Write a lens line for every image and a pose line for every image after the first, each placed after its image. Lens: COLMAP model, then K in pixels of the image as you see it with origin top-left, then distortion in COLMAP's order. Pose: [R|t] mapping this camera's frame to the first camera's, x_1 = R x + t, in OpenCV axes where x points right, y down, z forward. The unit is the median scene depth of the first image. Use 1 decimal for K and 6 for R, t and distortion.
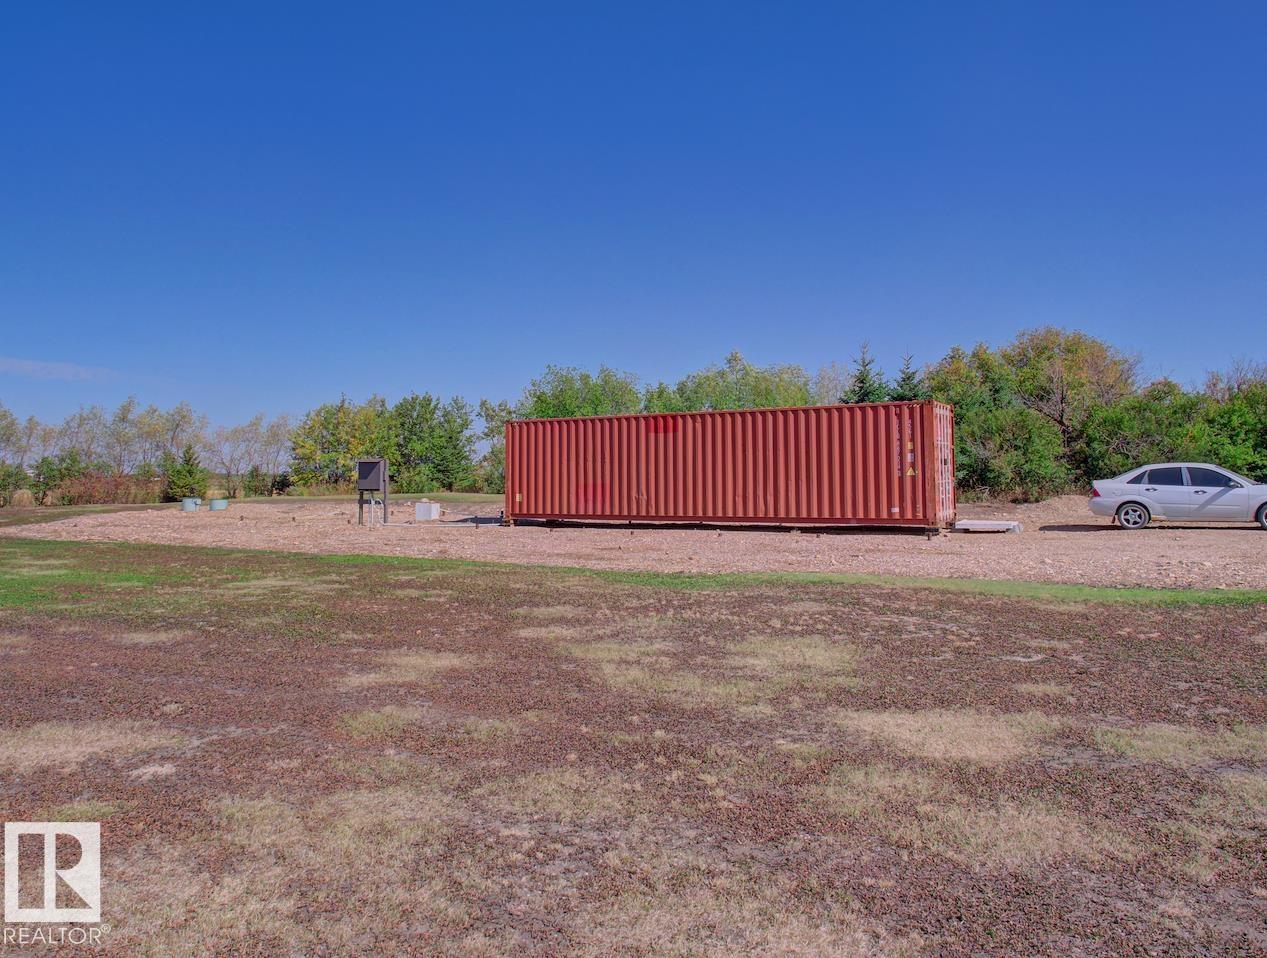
lens RADIAL K [[904.2, 0, 633.2], [0, 904.2, 473.7], [0, 0, 1]] dist [-0.047482, 0.012168]
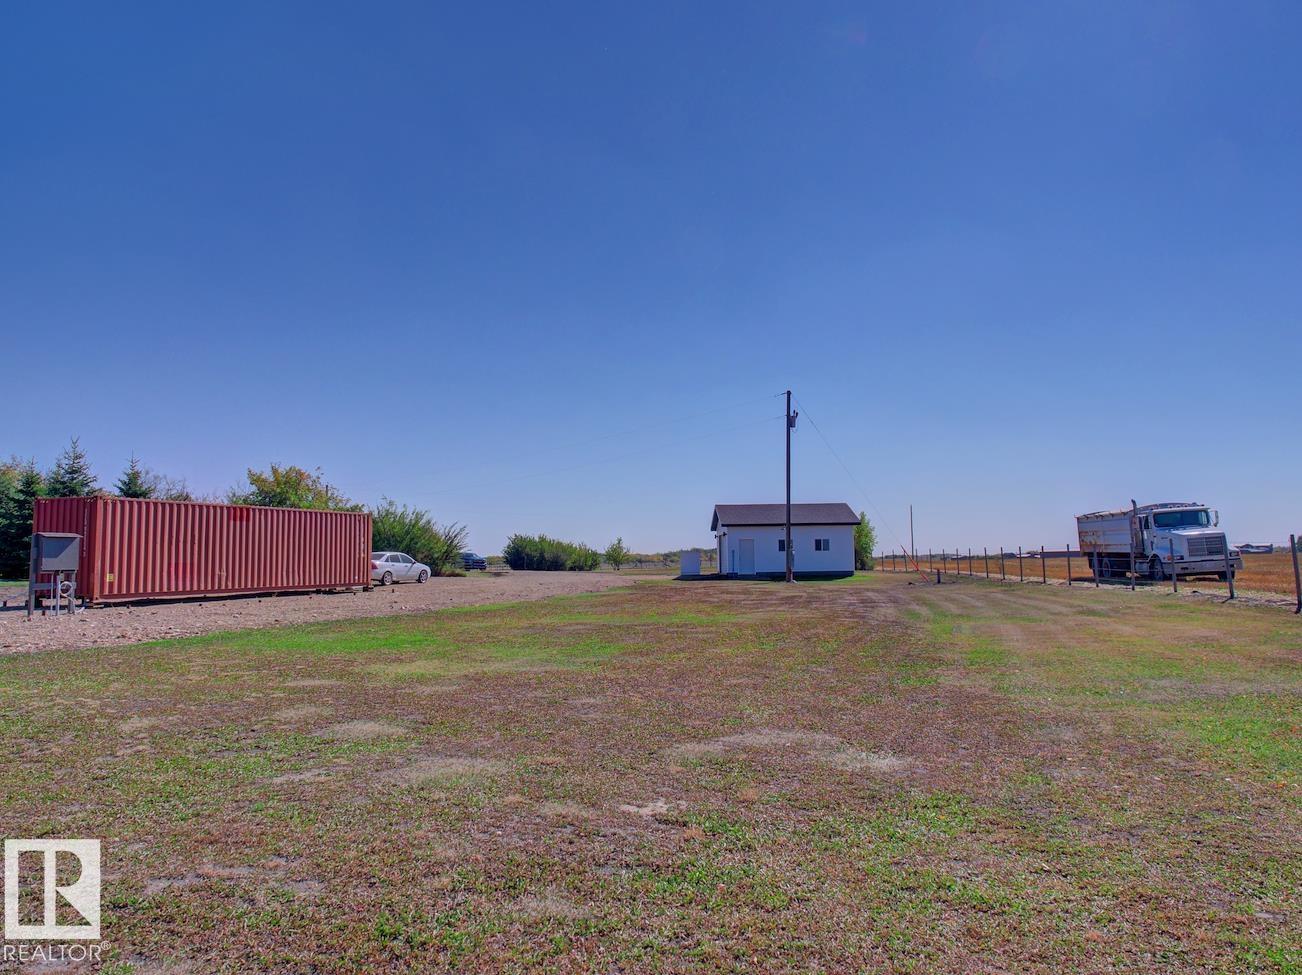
lens RADIAL K [[915.3, 0, 651.5], [0, 915.3, 489.6], [0, 0, 1]] dist [-0.009854, 0.011946]
pose [[-0.191797, 0.078954, 0.978254, -0.301164], [-0.000858, 0.996745, -0.080614, 0.002777], [-0.981434, -0.016301, -0.191105, 0.158974]]
